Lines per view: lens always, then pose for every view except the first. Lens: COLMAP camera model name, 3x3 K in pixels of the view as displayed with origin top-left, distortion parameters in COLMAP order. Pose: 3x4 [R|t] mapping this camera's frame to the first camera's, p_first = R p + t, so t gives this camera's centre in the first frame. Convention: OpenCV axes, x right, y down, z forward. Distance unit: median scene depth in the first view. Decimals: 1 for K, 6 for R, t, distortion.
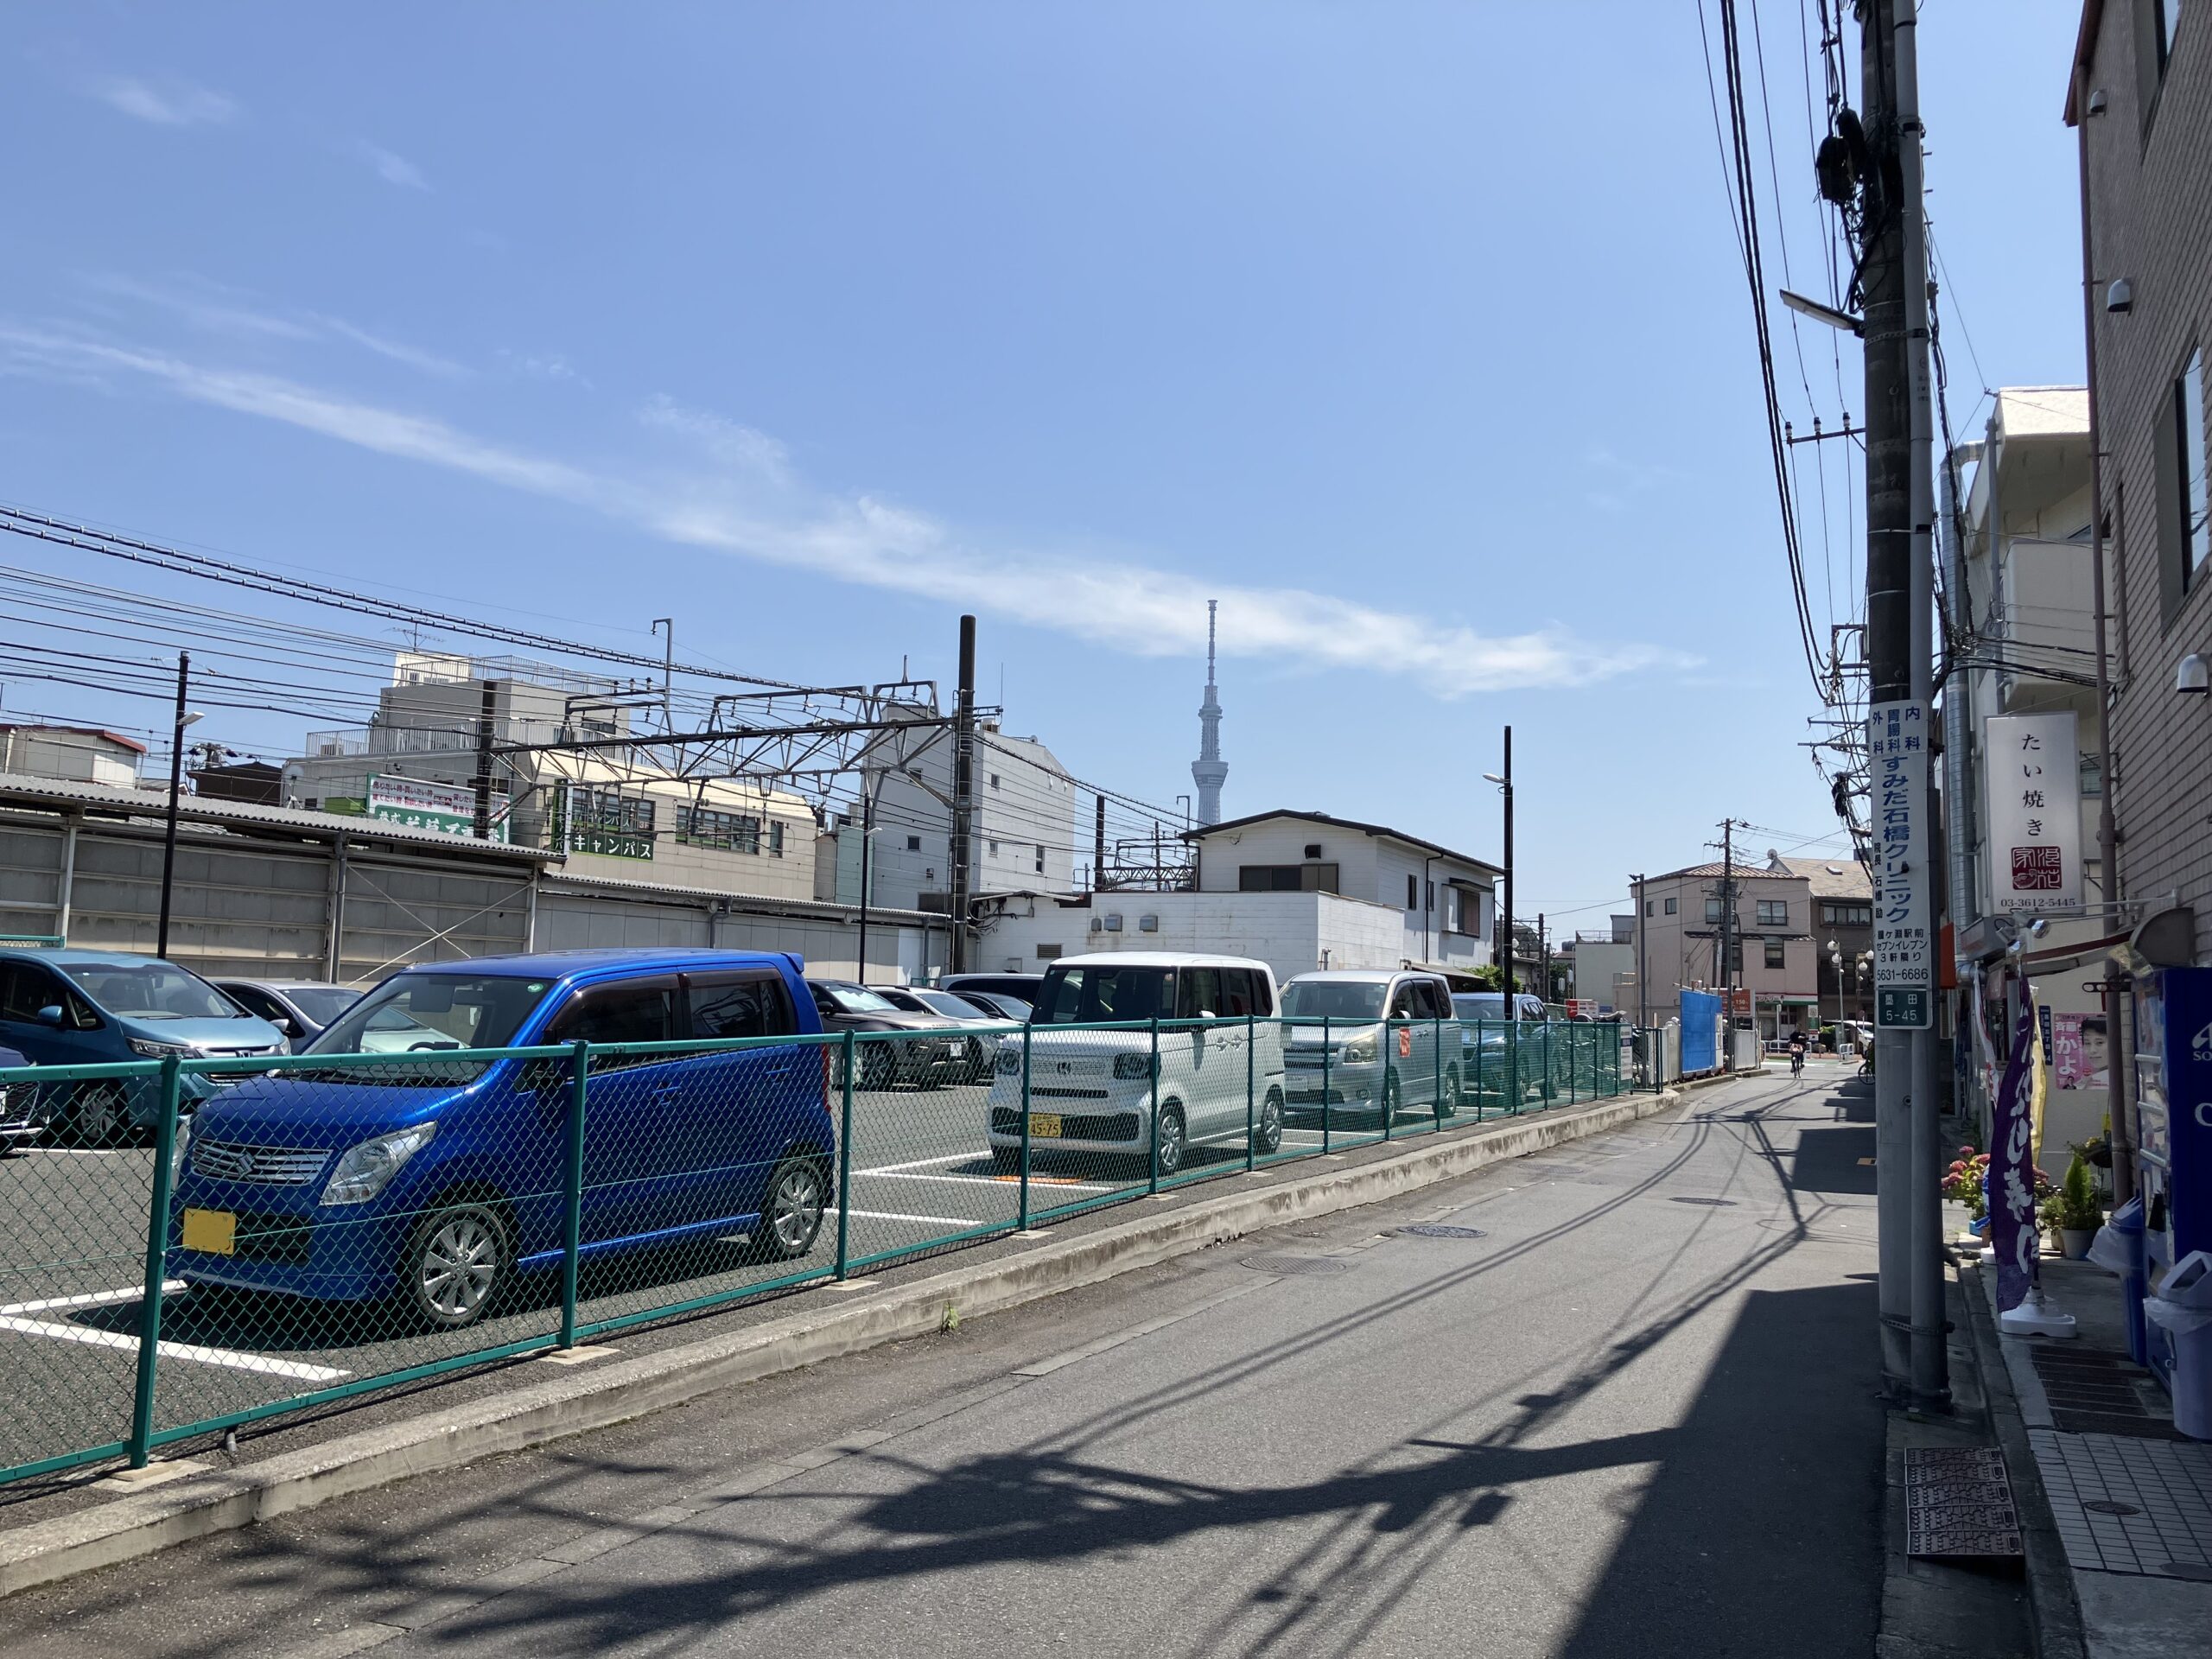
lens RADIAL K [[1822.7, 0, 1066.2], [0, 1822.7, 788.8], [0, 0, 1]] dist [0.136164, -0.227304]
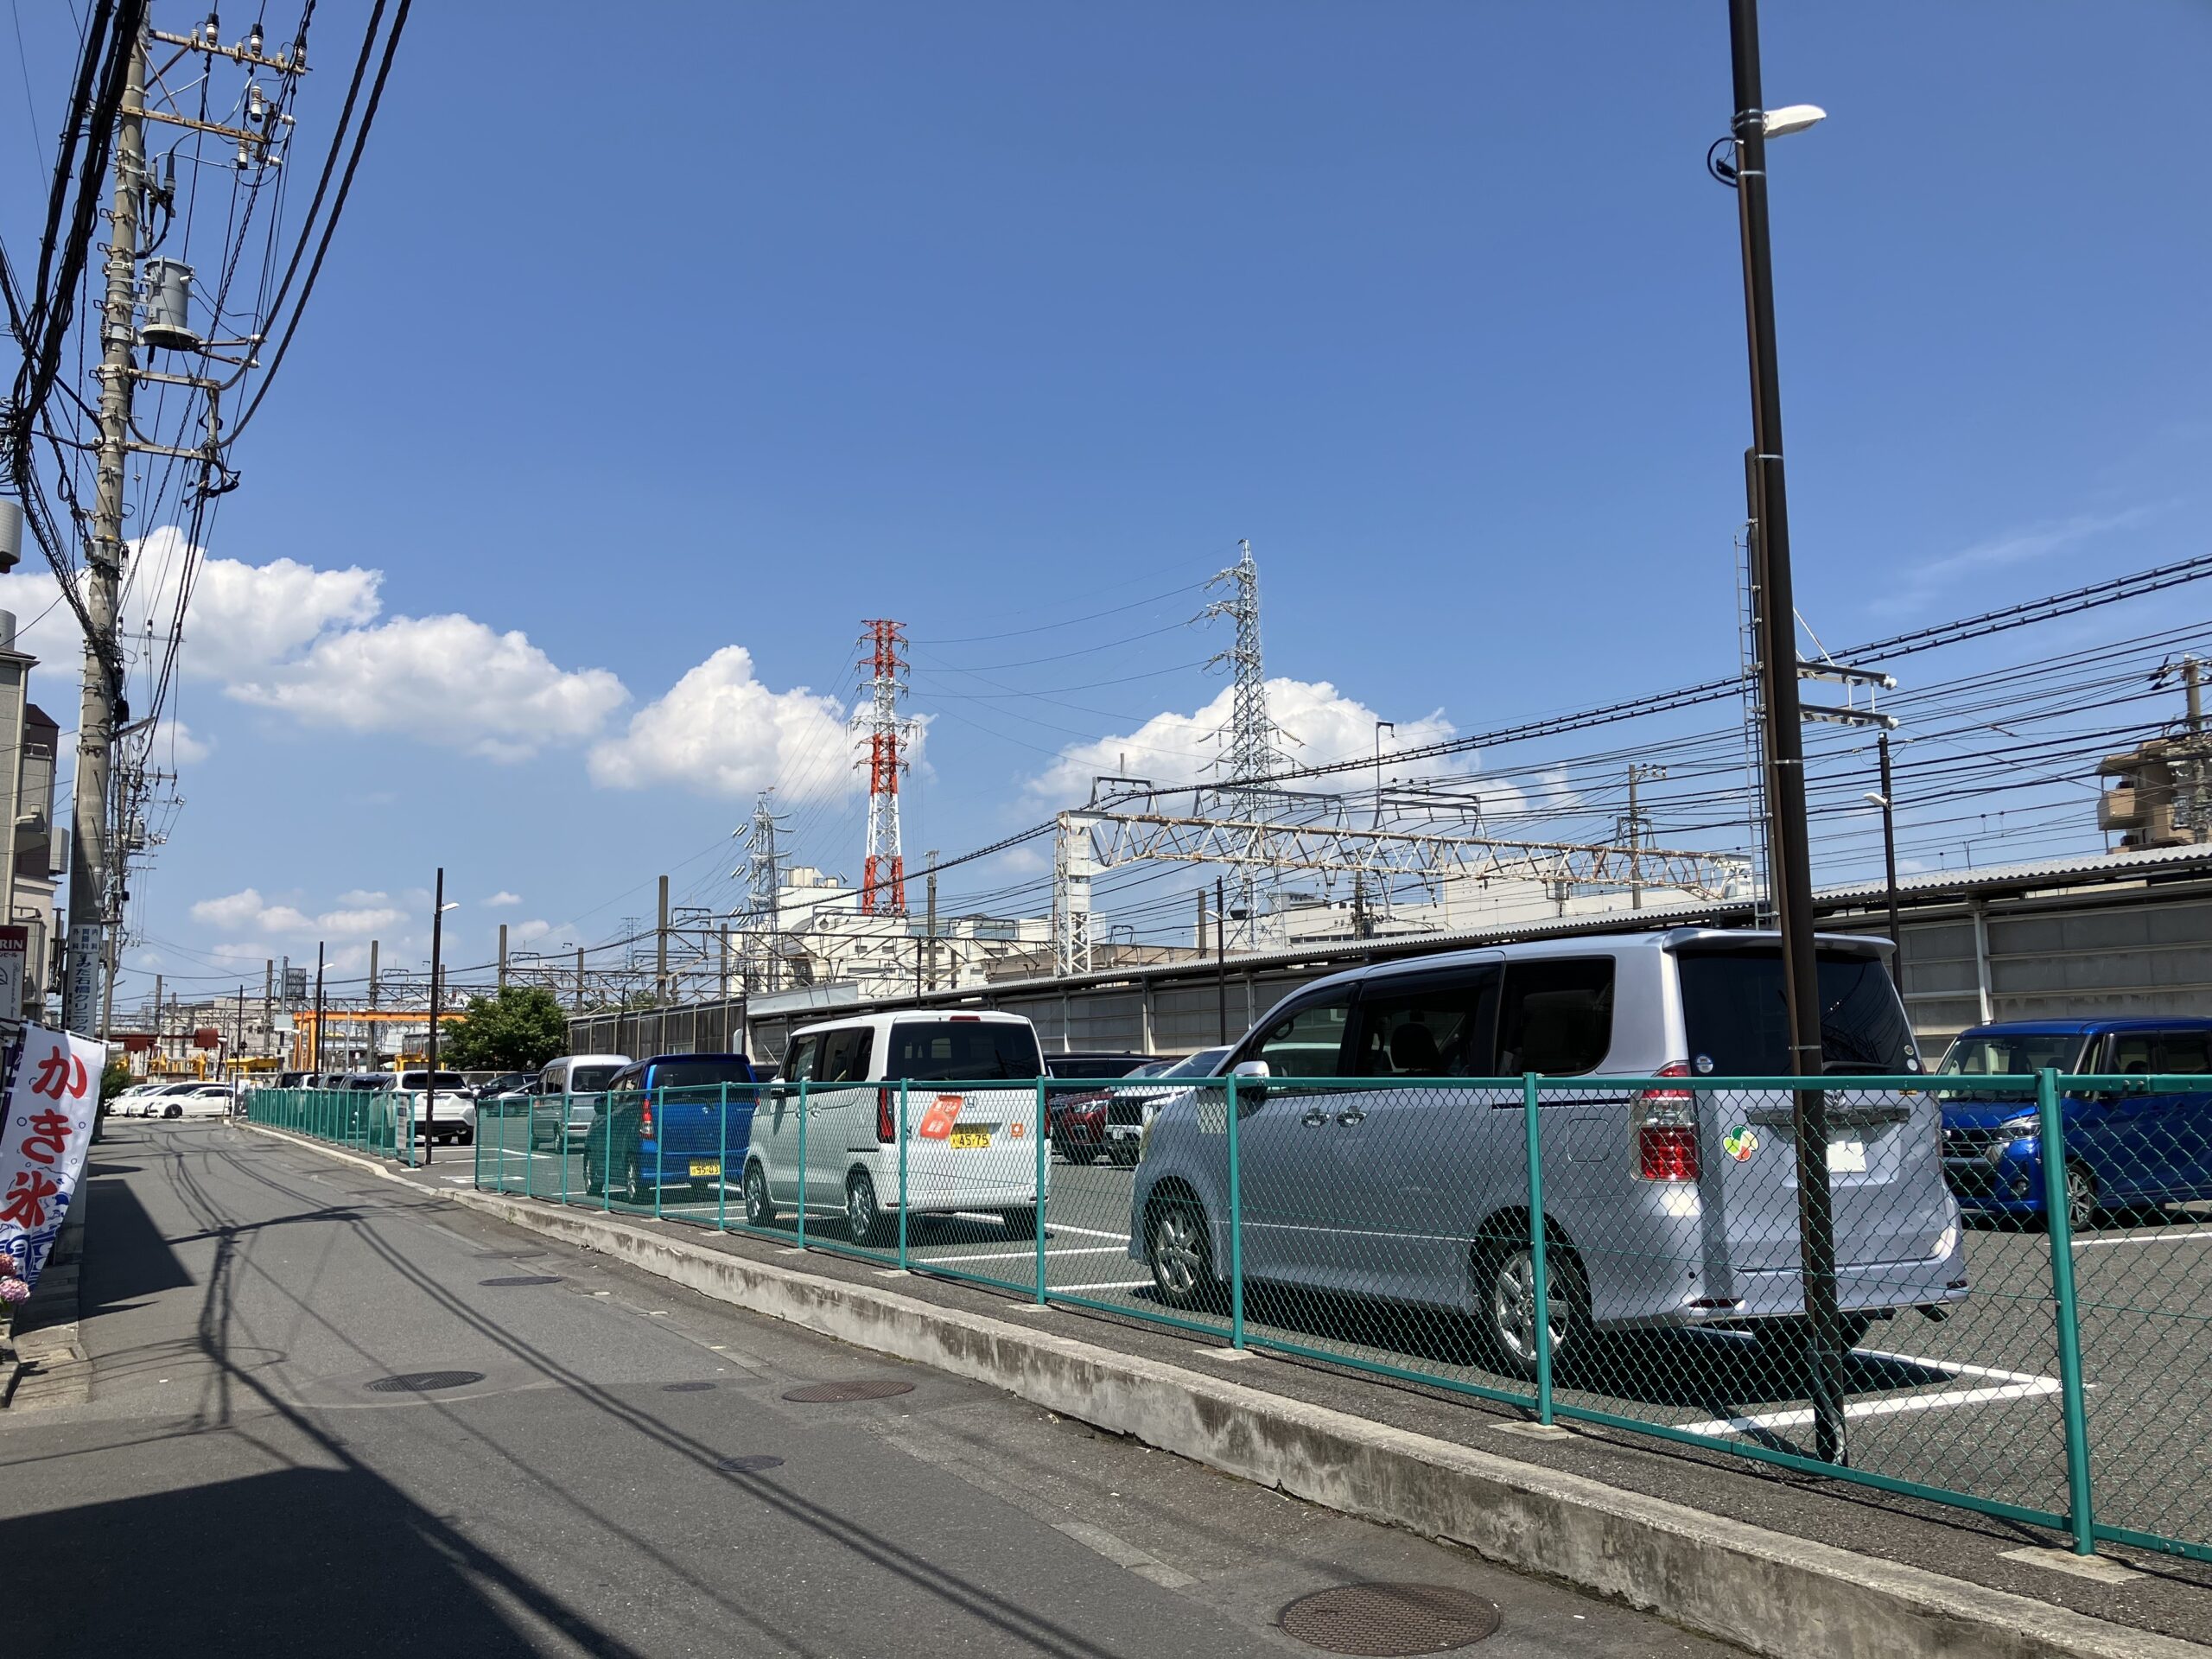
lens RADIAL K [[1848.0, 0, 1106.0], [0, 1848.0, 829.5], [0, 0, 1]] dist [0.002444, 0.018027]
pose [[-0.594845, -0.124061, -0.794209, 0.608310], [0.089026, 0.971773, -0.218477, 0.169497], [0.798895, -0.200665, -0.567010, 1.316429]]
